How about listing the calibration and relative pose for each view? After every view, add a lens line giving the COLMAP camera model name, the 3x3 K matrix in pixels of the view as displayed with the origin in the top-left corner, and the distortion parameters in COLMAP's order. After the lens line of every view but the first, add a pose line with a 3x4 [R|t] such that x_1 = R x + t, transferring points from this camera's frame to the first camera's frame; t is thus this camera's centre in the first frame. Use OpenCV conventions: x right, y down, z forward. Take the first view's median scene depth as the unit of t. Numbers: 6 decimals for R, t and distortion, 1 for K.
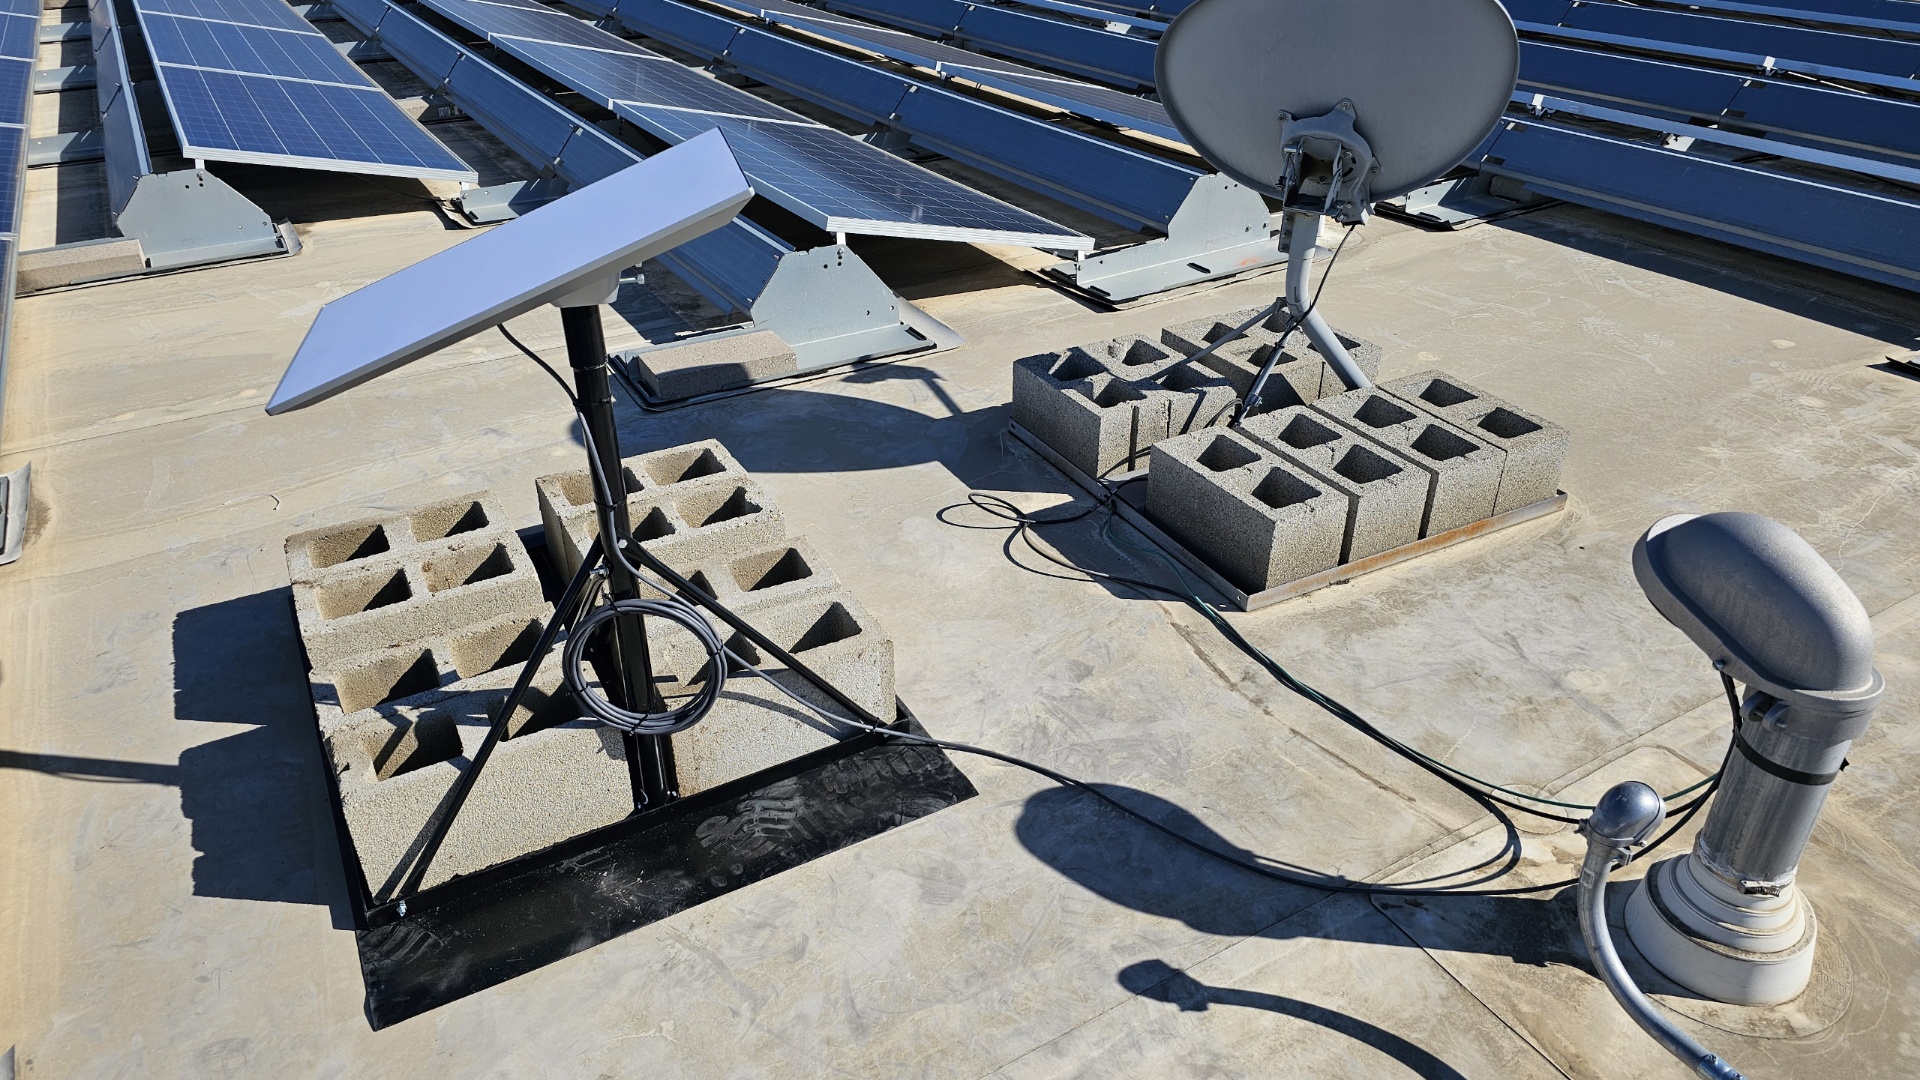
lens RADIAL K [[1285.9, 0, 964.6], [0, 1285.9, 562.3], [0, 0, 1]] dist [0.085096, -0.102746]
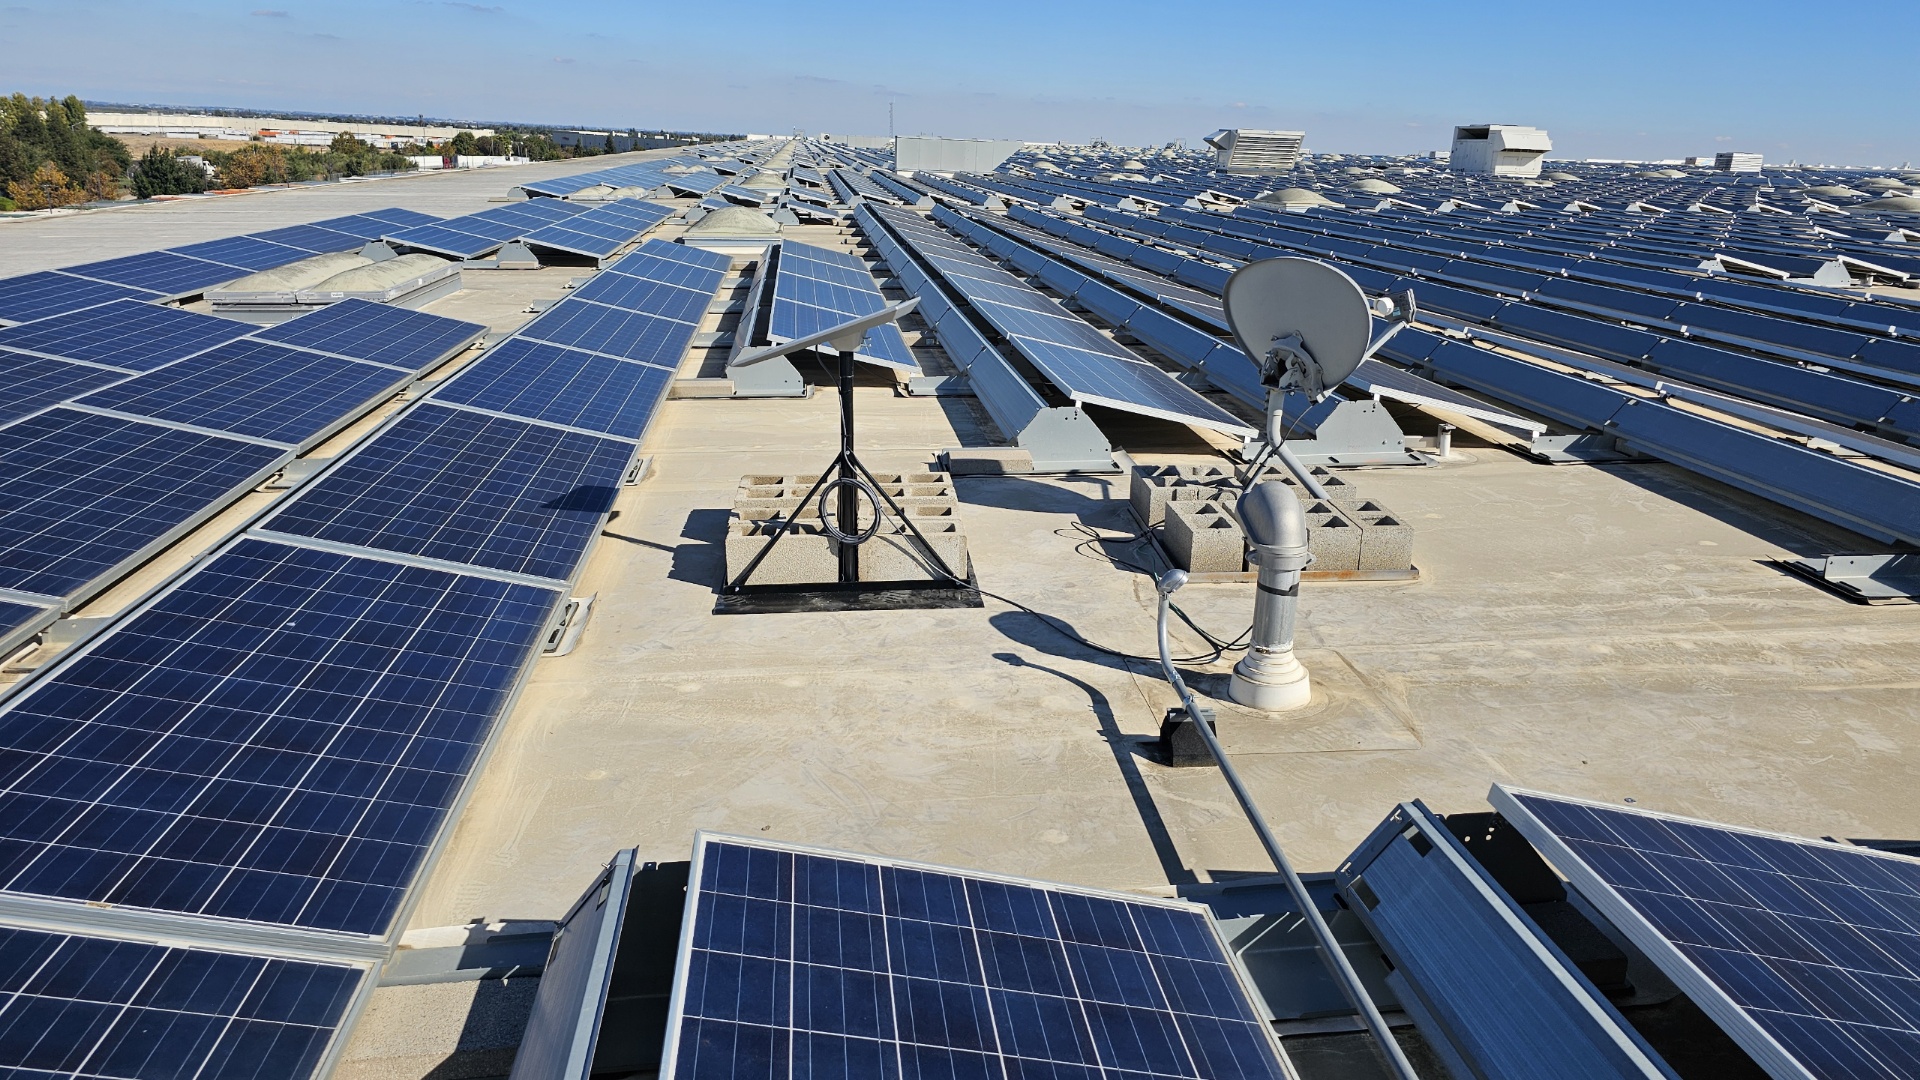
lens RADIAL K [[1285.9, 0, 964.6], [0, 1285.9, 562.3], [0, 0, 1]] dist [0.085096, -0.102746]
pose [[0.915181, 0.145869, -0.375720, 0.556173], [-0.223225, 0.959621, -0.171170, 0.348478], [0.335580, 0.240521, 0.910788, -0.689763]]
